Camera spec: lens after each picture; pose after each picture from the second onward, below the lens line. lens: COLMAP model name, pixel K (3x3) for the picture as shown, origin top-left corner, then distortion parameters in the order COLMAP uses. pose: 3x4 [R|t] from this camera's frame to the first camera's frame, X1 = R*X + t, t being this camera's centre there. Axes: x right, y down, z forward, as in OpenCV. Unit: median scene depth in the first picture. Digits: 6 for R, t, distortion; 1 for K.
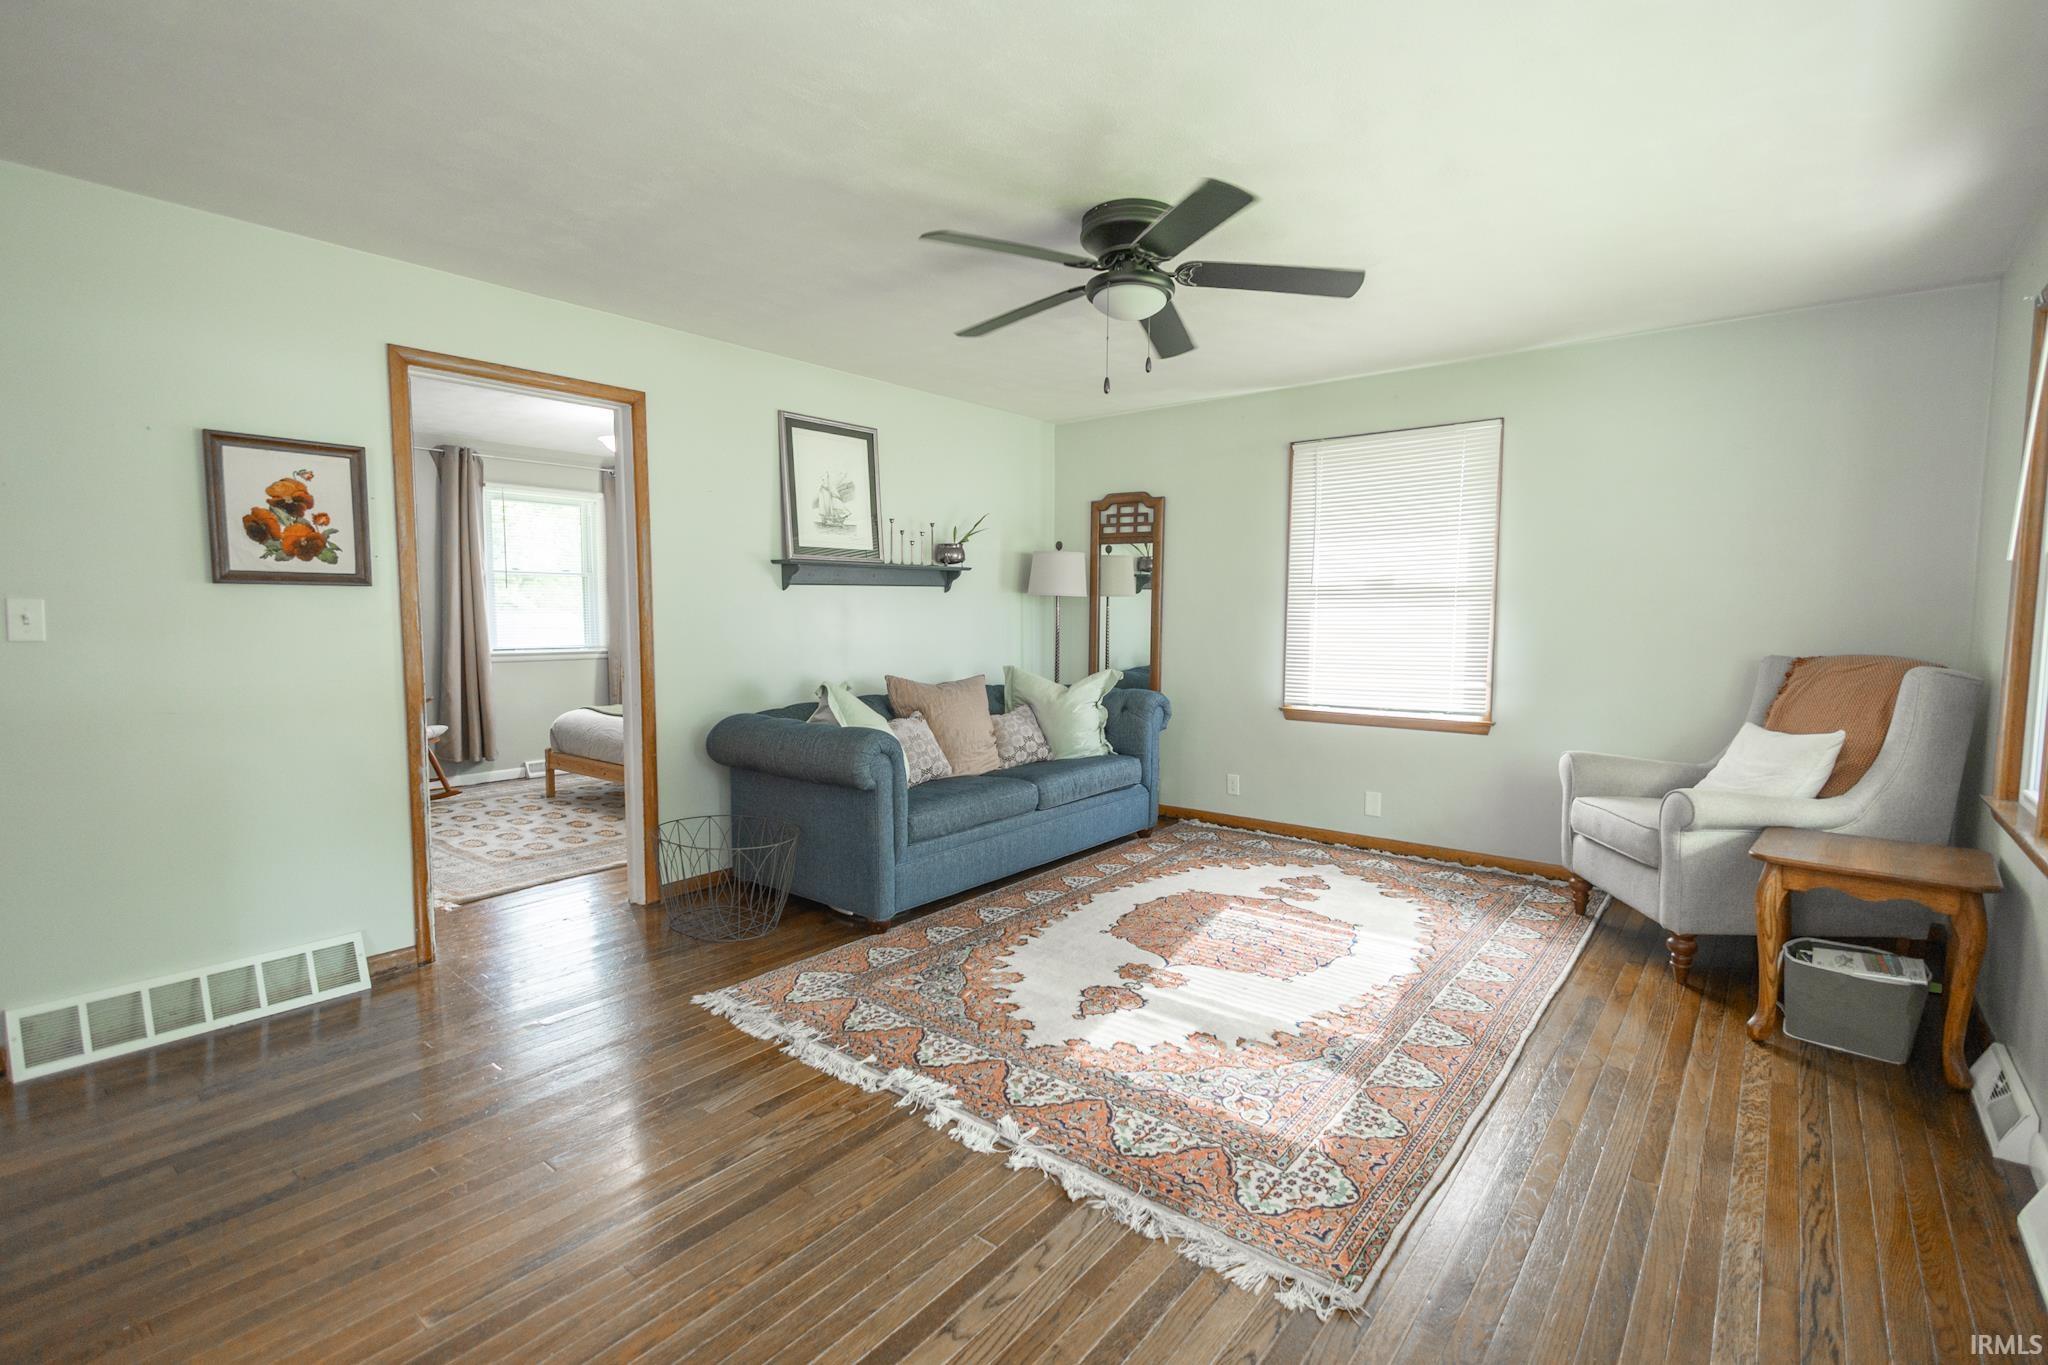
lens RADIAL K [[937.8, 0, 1025.2], [0, 937.8, 686.2], [0, 0, 1]] dist [0.016849, -0.004949]
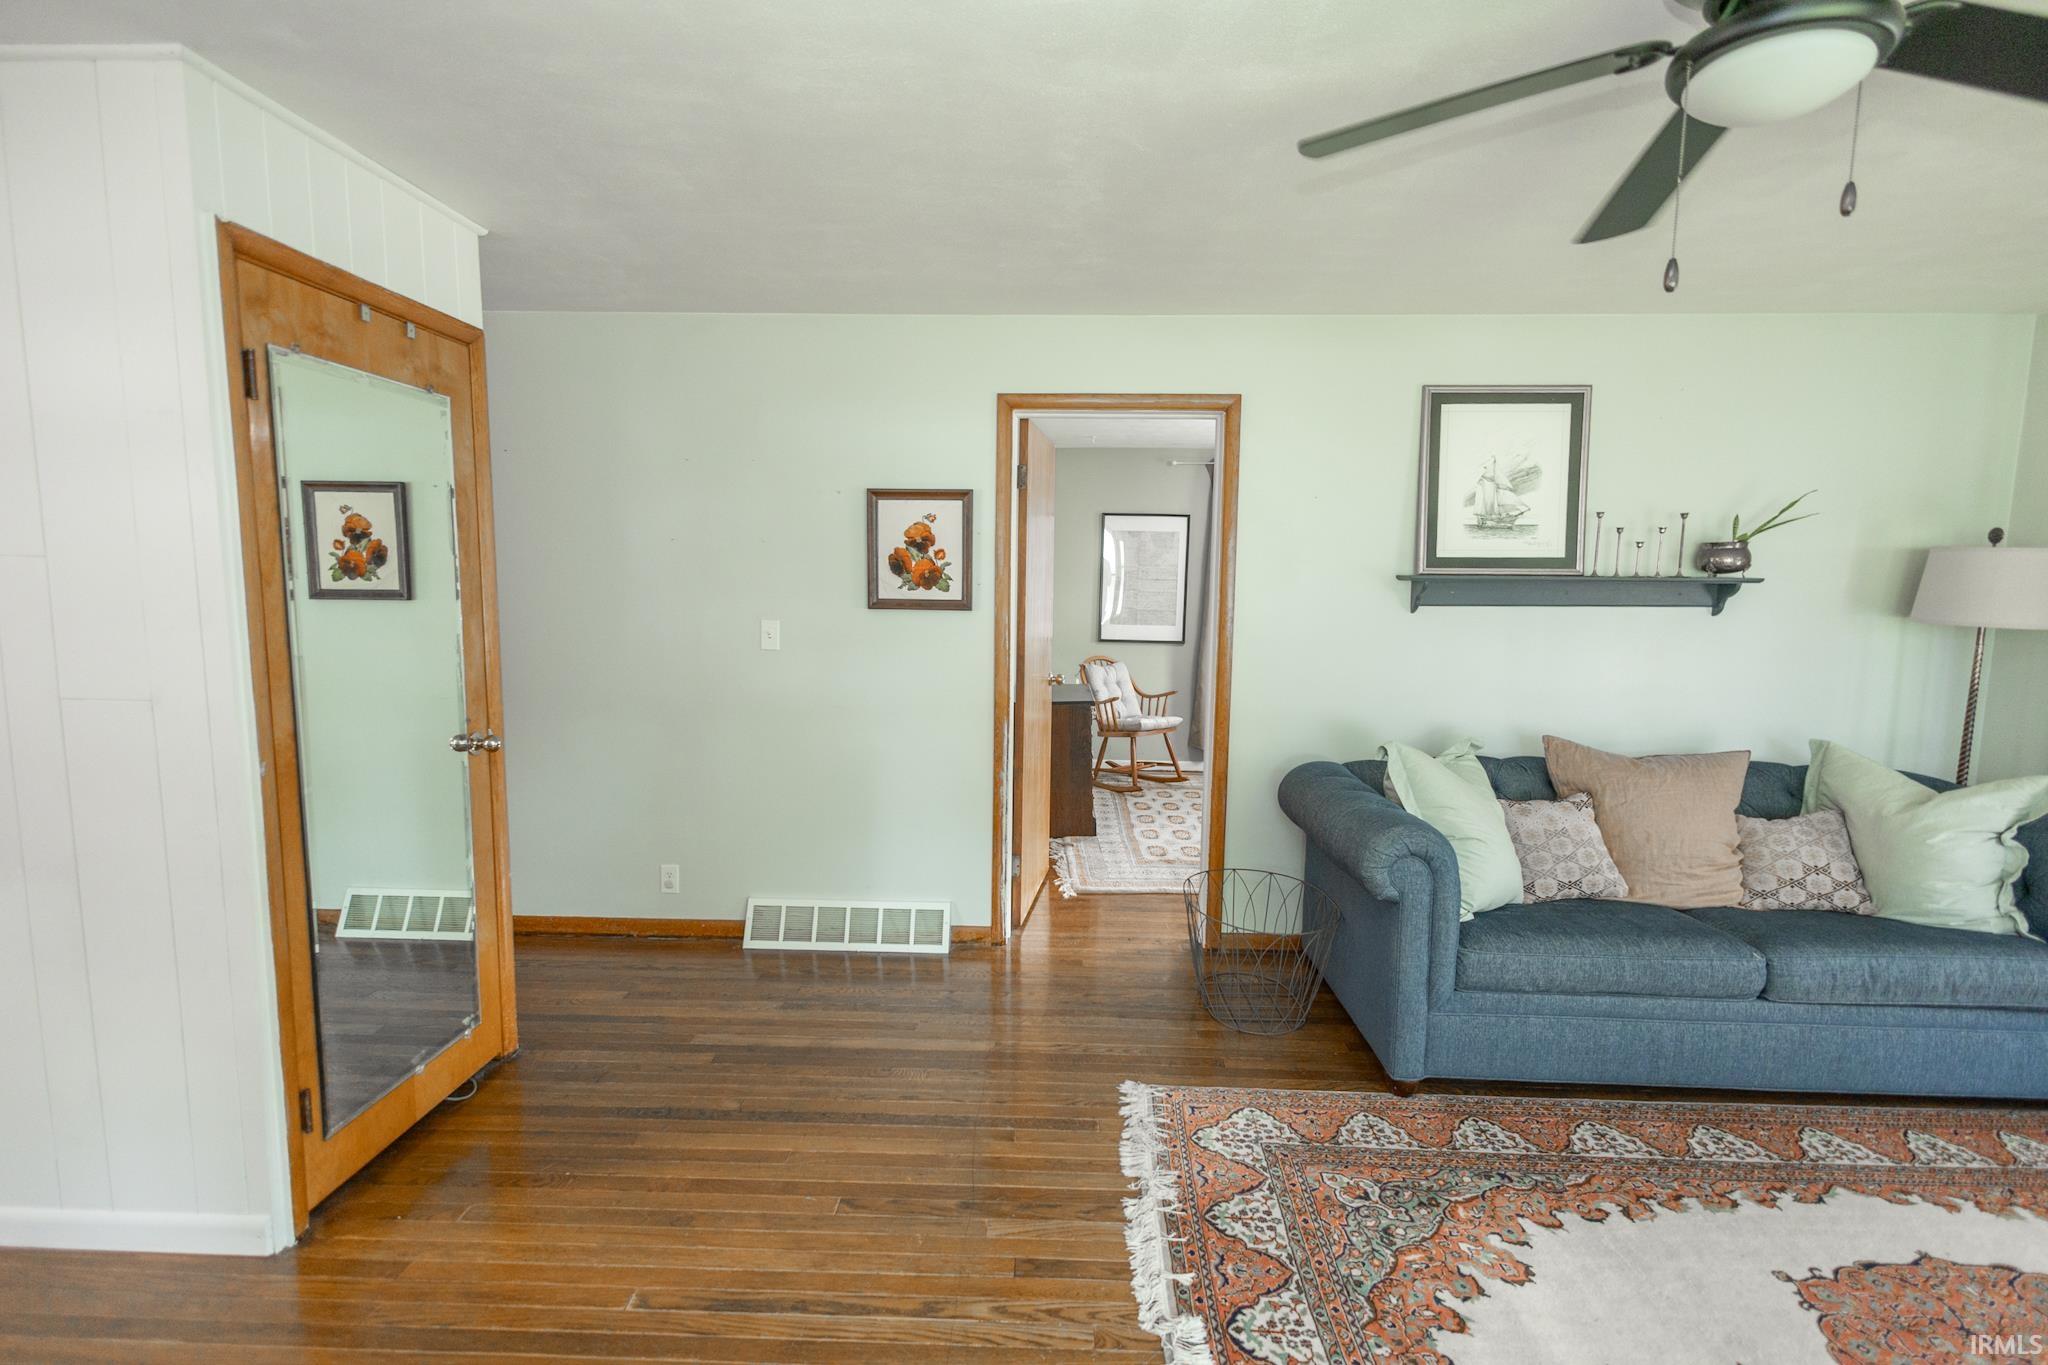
lens RADIAL K [[937.8, 0, 1026.1], [0, 937.8, 683.5], [0, 0, 1]] dist [0.016849, -0.004949]
pose [[0.605313, 0.095585, -0.790228, 0.212301], [-0.078512, 0.995092, 0.060225, -0.075949], [0.792106, 0.025588, 0.609847, 0.297814]]
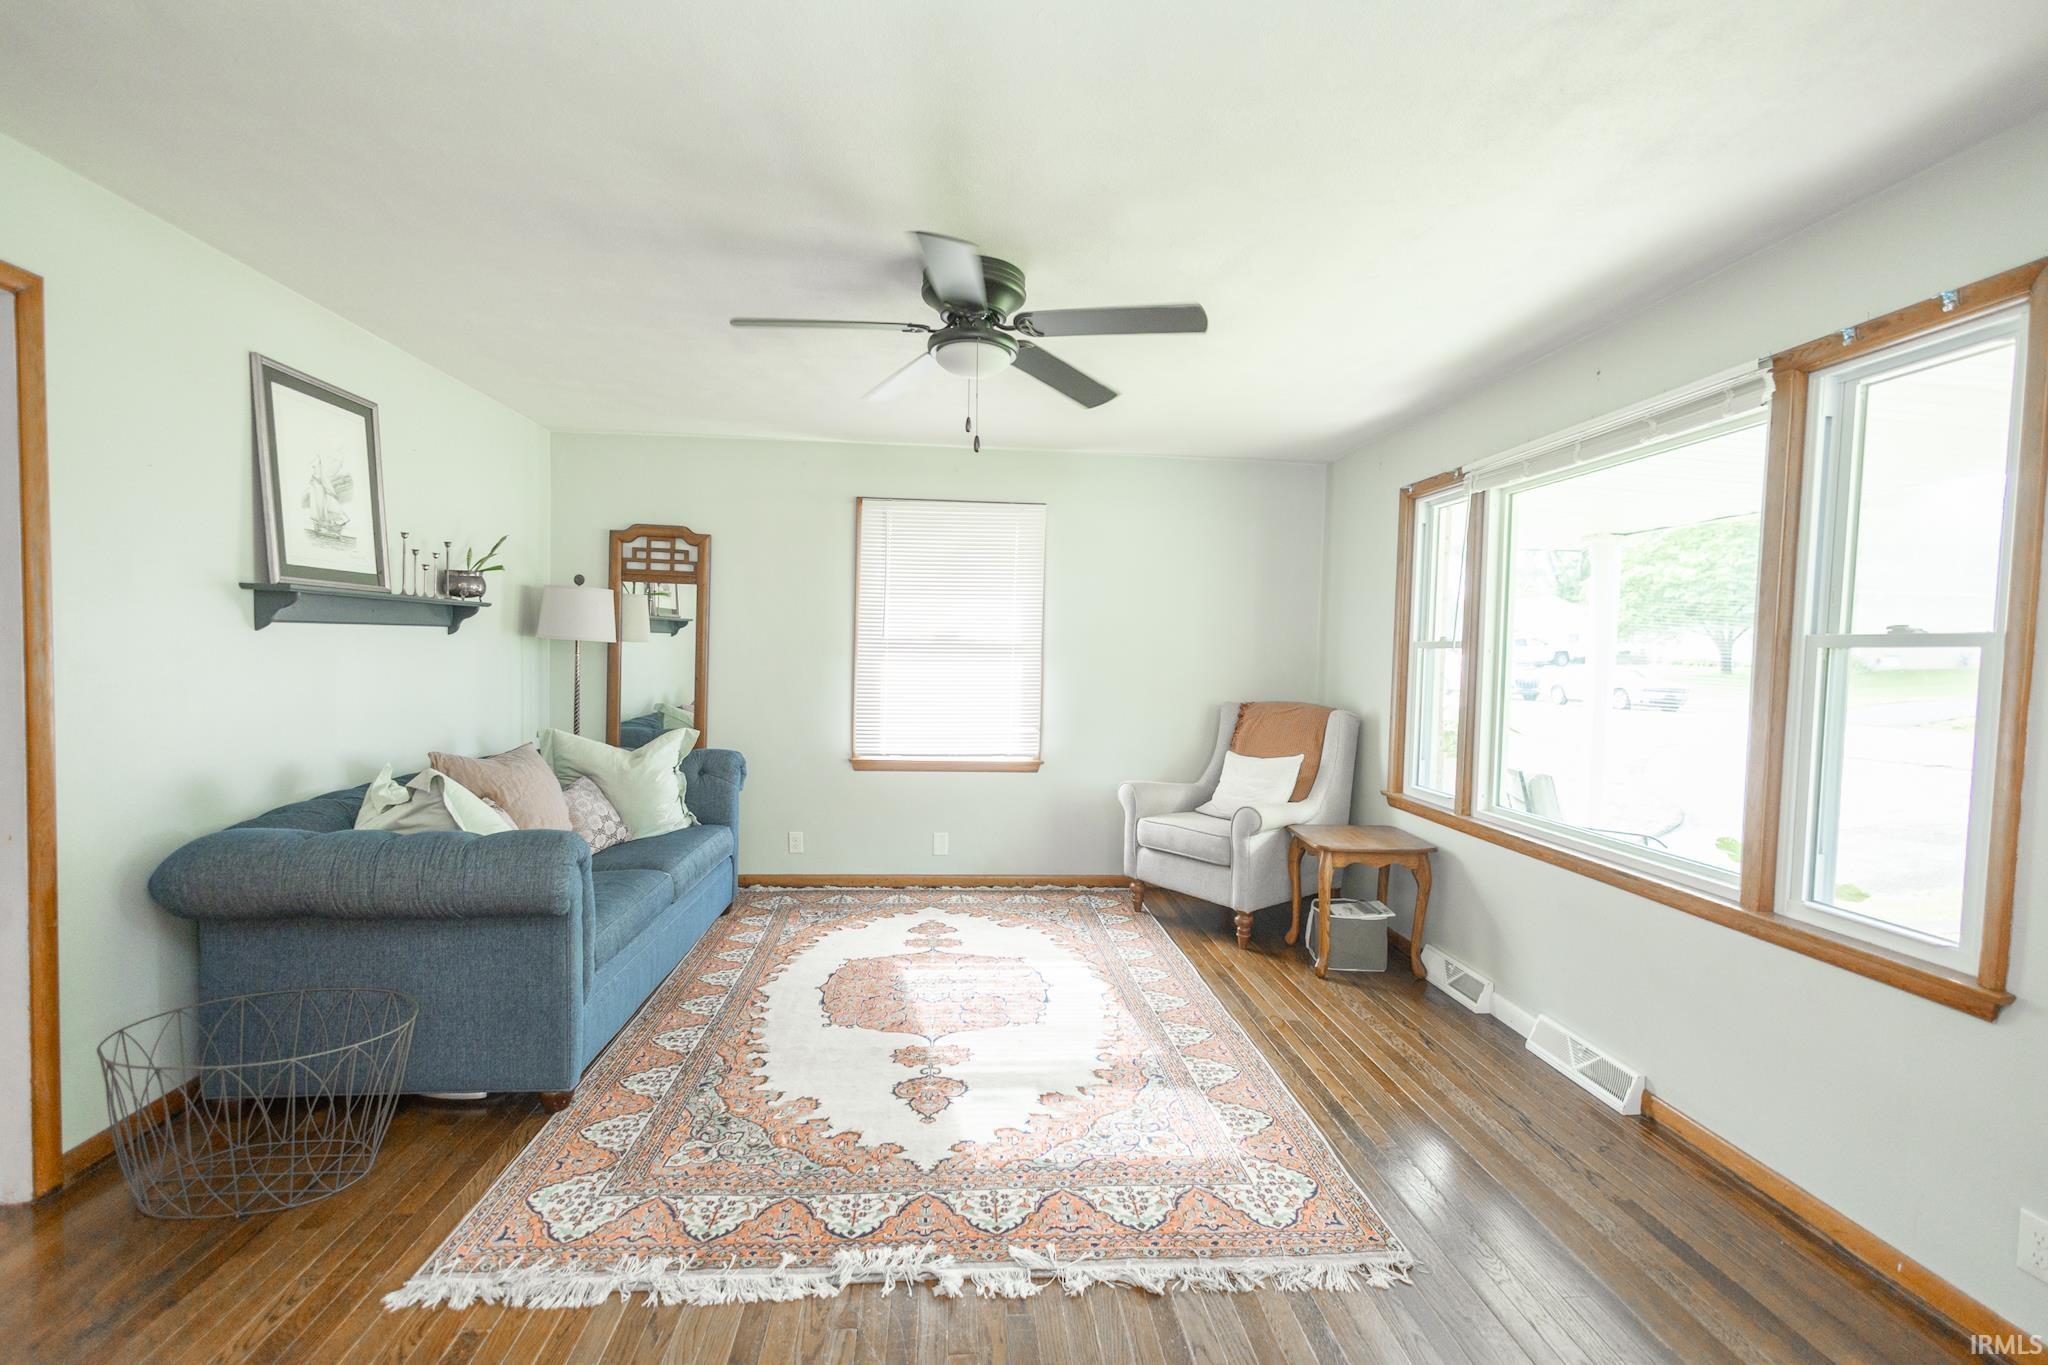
lens RADIAL K [[937.8, 0, 1026.6], [0, 937.8, 695.4], [0, 0, 1]] dist [0.016849, -0.004949]
pose [[0.721263, -0.018242, 0.692421, -0.382756], [0.035951, 0.999292, -0.011121, -0.036849], [-0.691728, 0.032914, 0.721408, 0.197567]]
